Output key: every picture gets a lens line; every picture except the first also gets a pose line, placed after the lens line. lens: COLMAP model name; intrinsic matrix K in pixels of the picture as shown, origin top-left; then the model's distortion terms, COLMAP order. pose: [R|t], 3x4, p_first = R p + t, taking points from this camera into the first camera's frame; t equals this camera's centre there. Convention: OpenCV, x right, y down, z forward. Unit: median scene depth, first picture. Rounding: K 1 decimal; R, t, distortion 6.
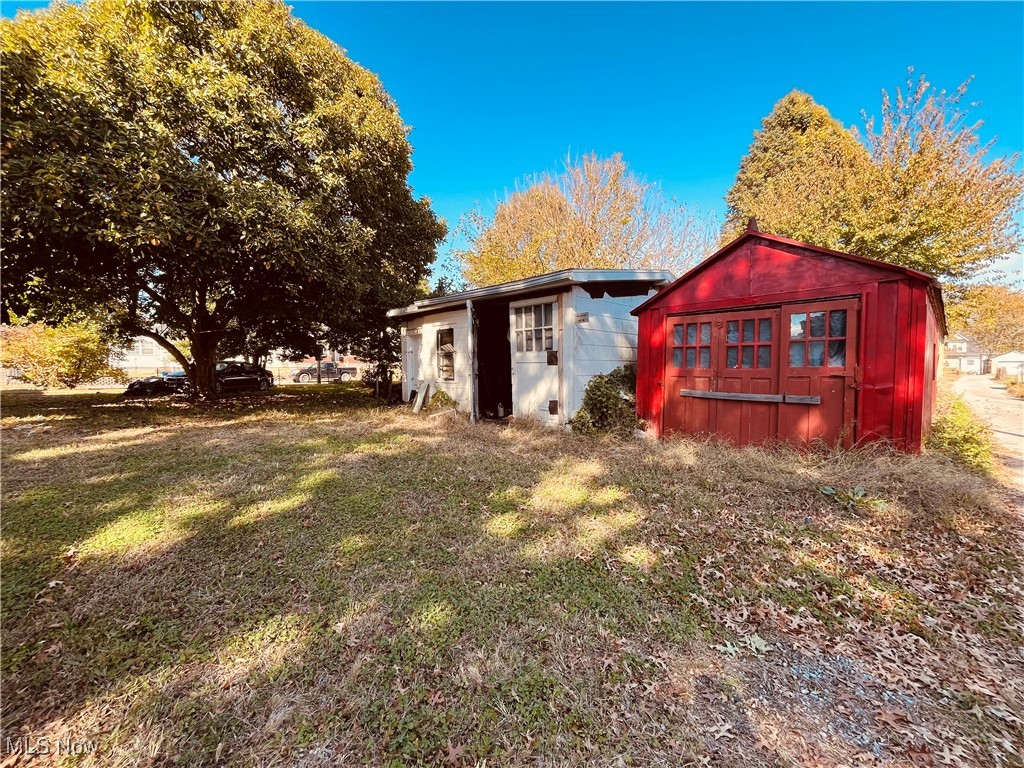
lens RADIAL K [[412.1, 0, 511.4], [0, 412.1, 383.9], [0, 0, 1]] dist [-0.003799, -0.000560]
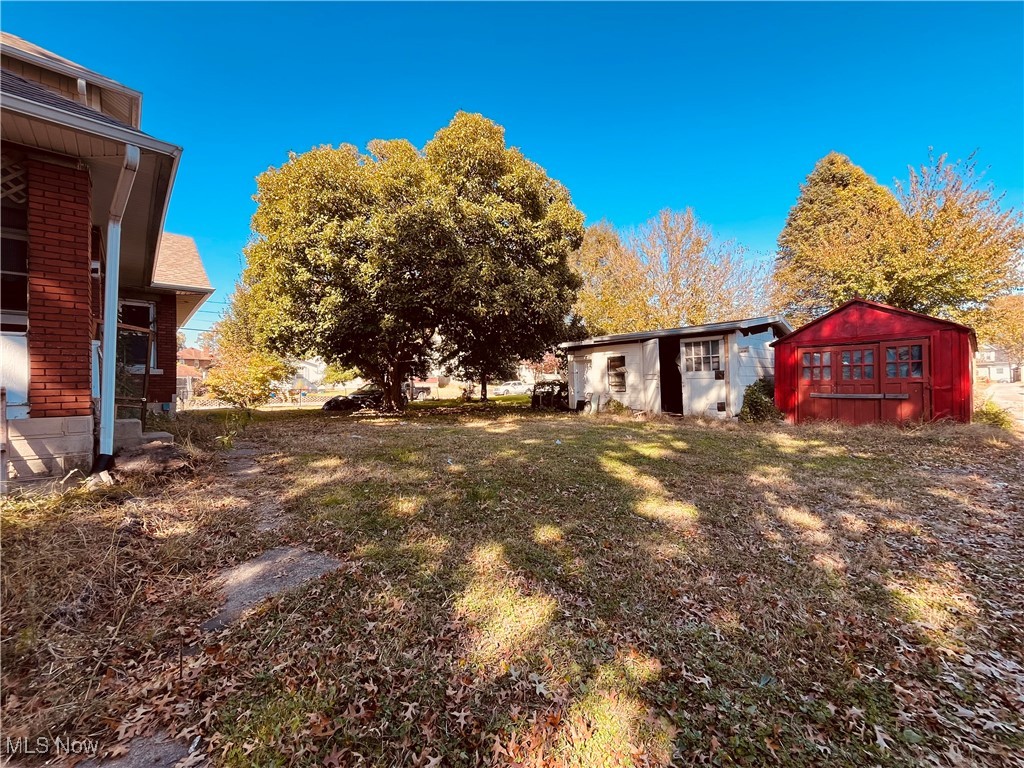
lens RADIAL K [[412.1, 0, 512.1], [0, 412.1, 381.6], [0, 0, 1]] dist [-0.003799, -0.000560]
pose [[0.999314, -0.019190, -0.031666, -0.602220], [0.017644, 0.998672, -0.048398, 0.022373], [0.032553, 0.047806, 0.998326, -0.550747]]
